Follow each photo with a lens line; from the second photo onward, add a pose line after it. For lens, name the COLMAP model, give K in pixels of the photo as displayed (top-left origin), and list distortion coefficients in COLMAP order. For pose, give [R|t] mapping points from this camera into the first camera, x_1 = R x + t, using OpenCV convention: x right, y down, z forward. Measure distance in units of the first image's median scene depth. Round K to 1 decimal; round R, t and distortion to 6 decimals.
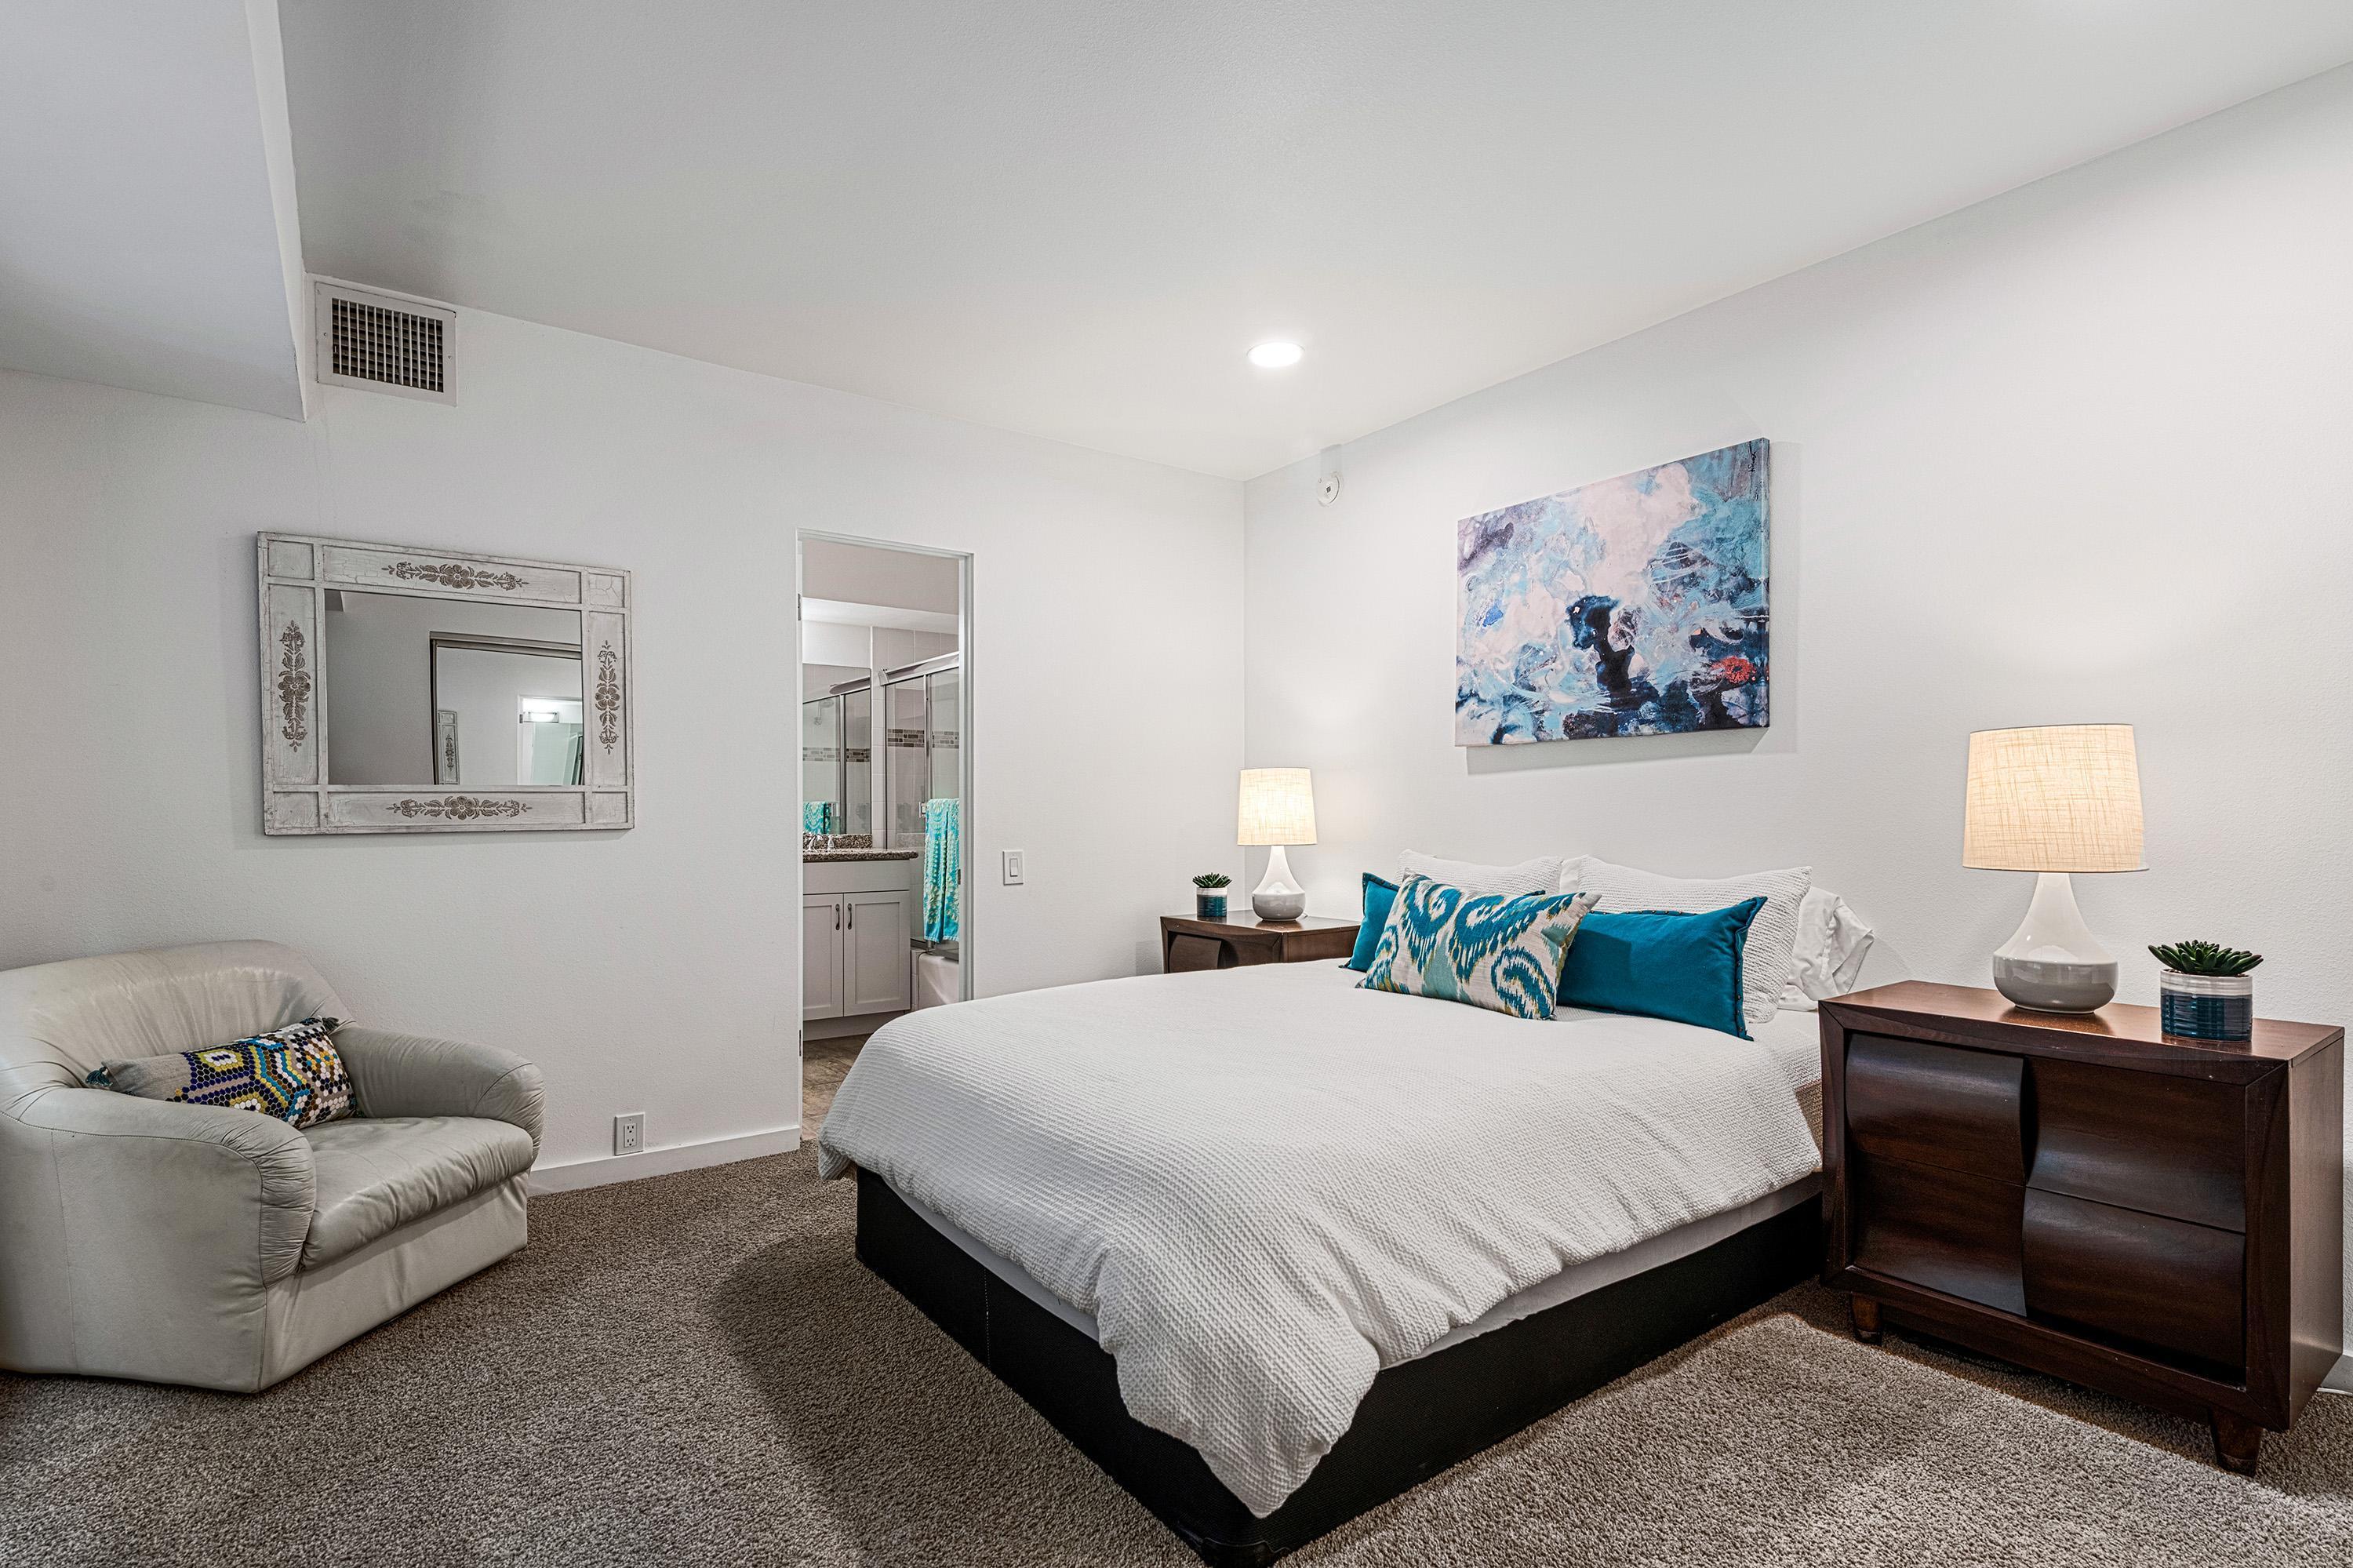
lens RADIAL K [[1132.7, 0, 1171.0], [0, 1132.7, 814.9], [0, 0, 1]] dist [0.021041, -0.001135]
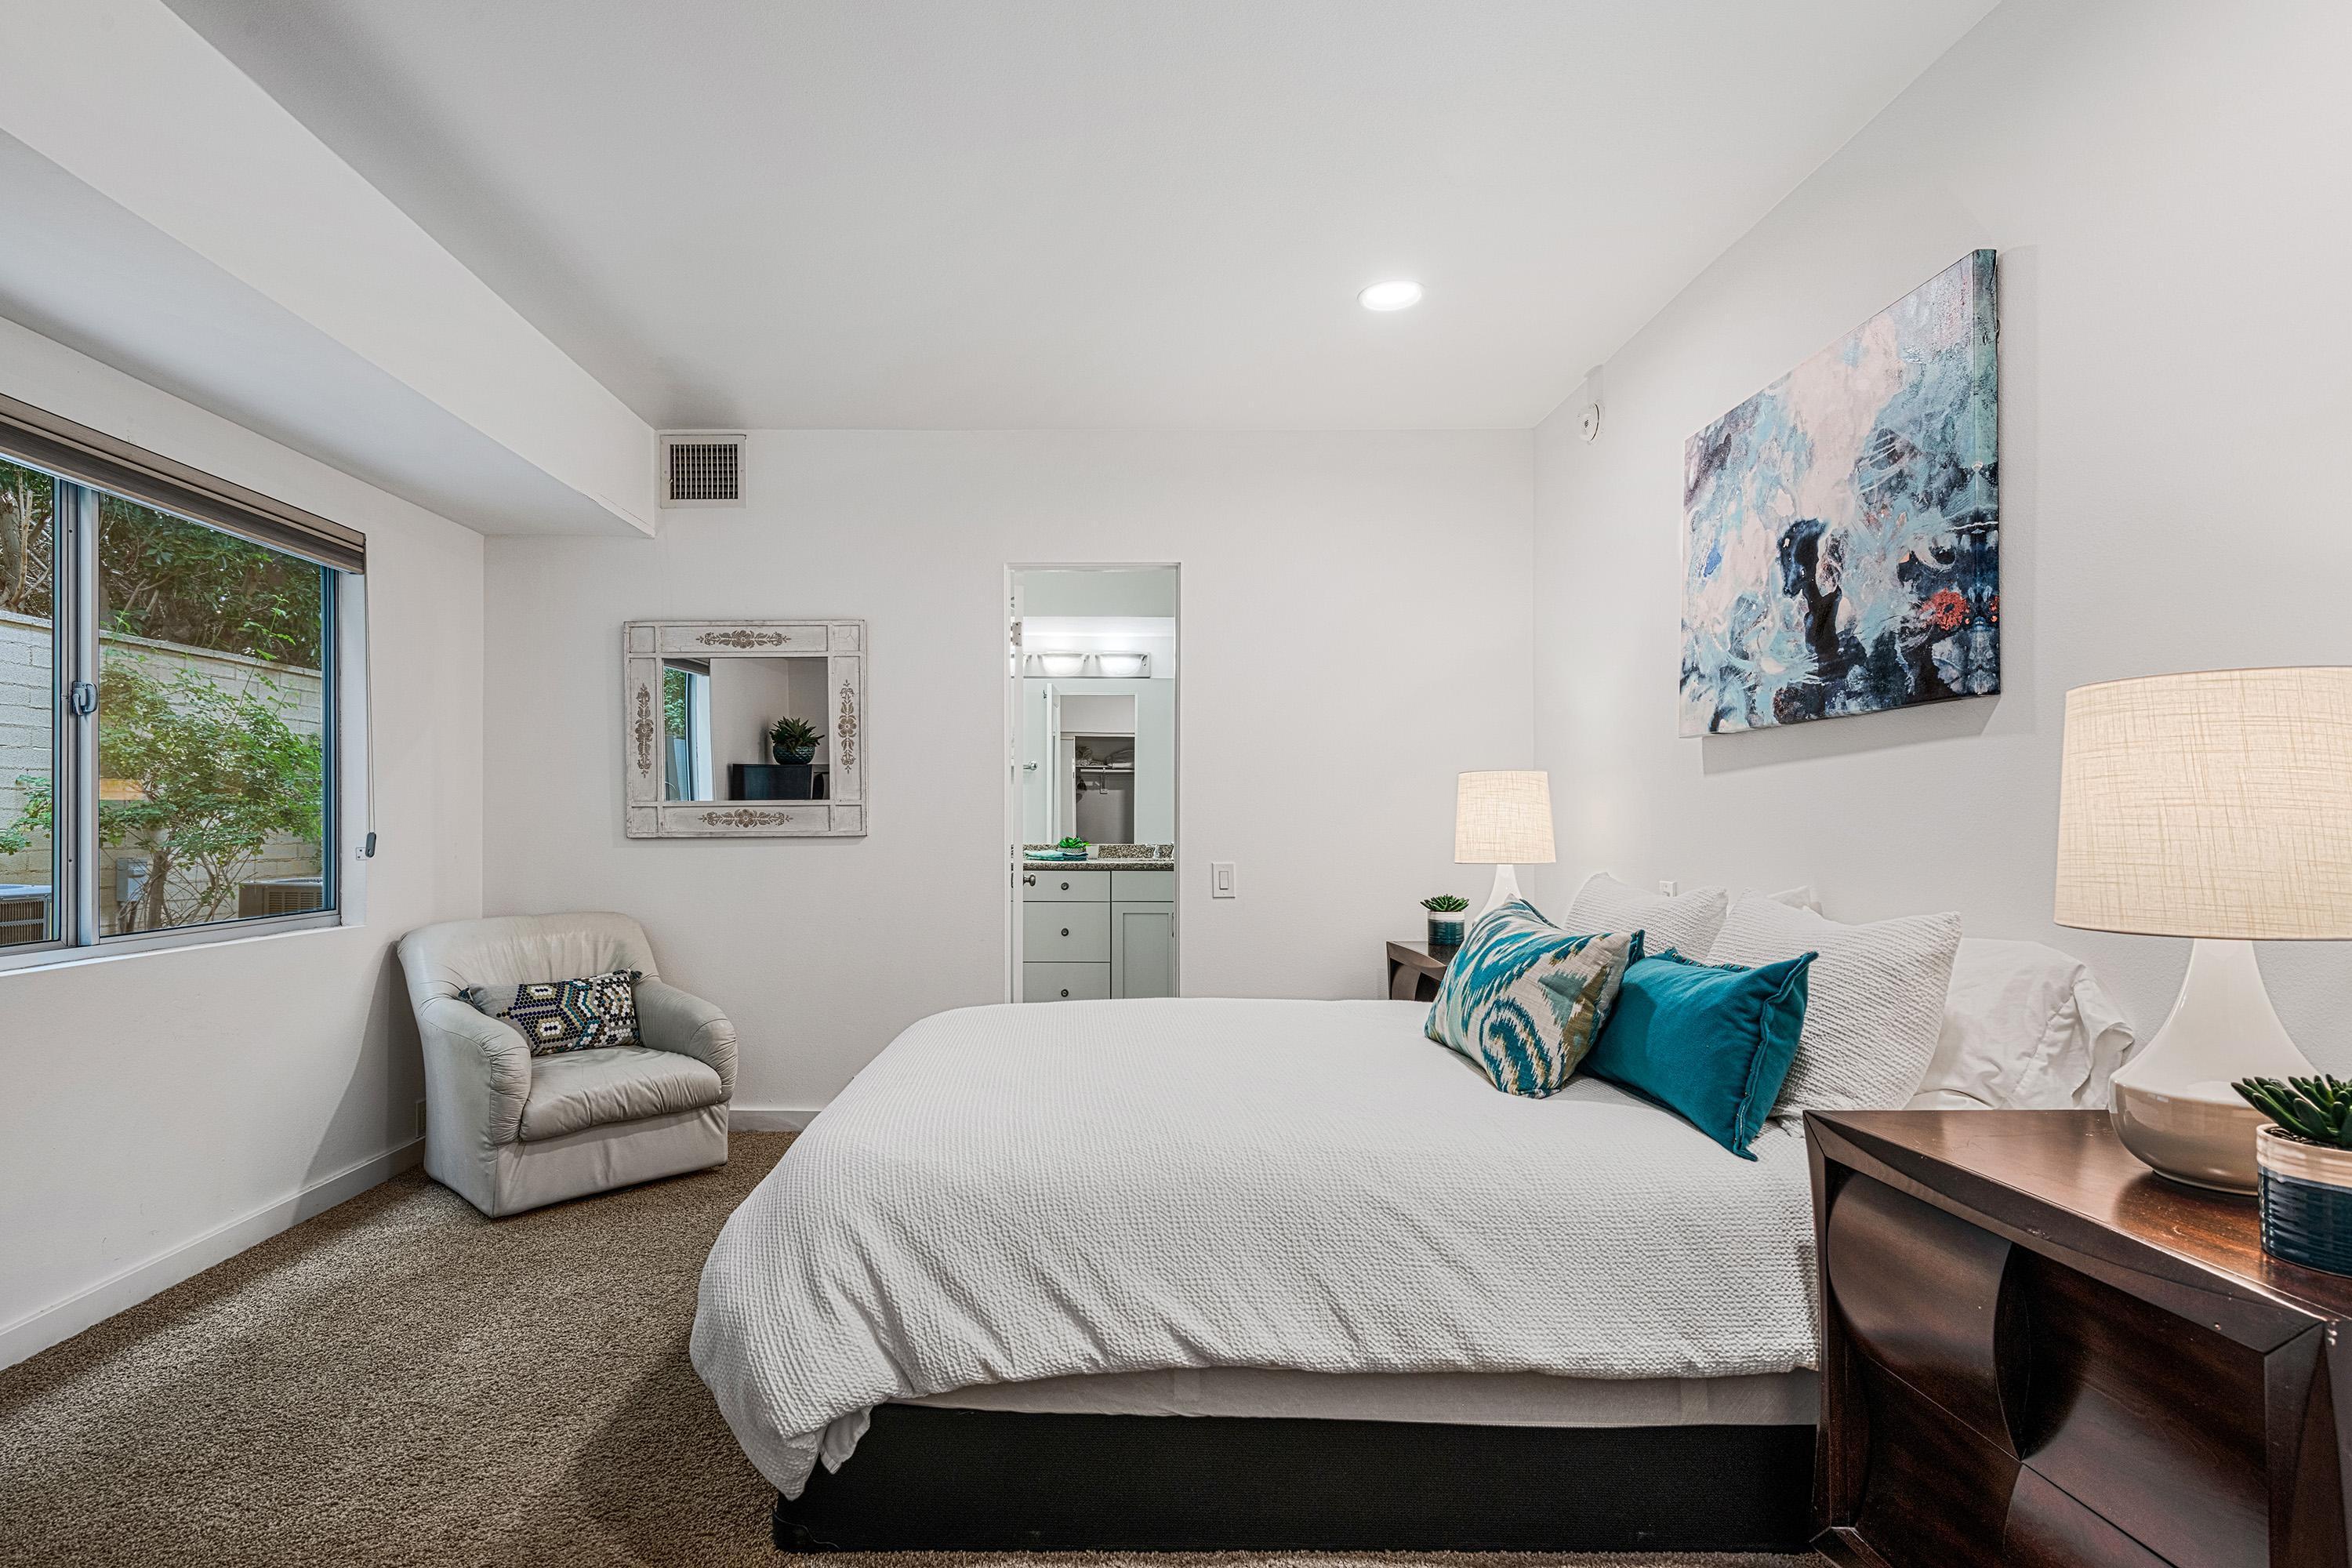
lens RADIAL K [[1205.4, 0, 1089.6], [0, 1205.4, 810.0], [0, 0, 1]] dist [0.037708, -0.017905]
pose [[0.803636, -0.003268, -0.595112, 0.499197], [-0.004104, 0.999931, -0.011034, -0.002138], [0.595107, 0.011310, 0.803567, 0.135440]]
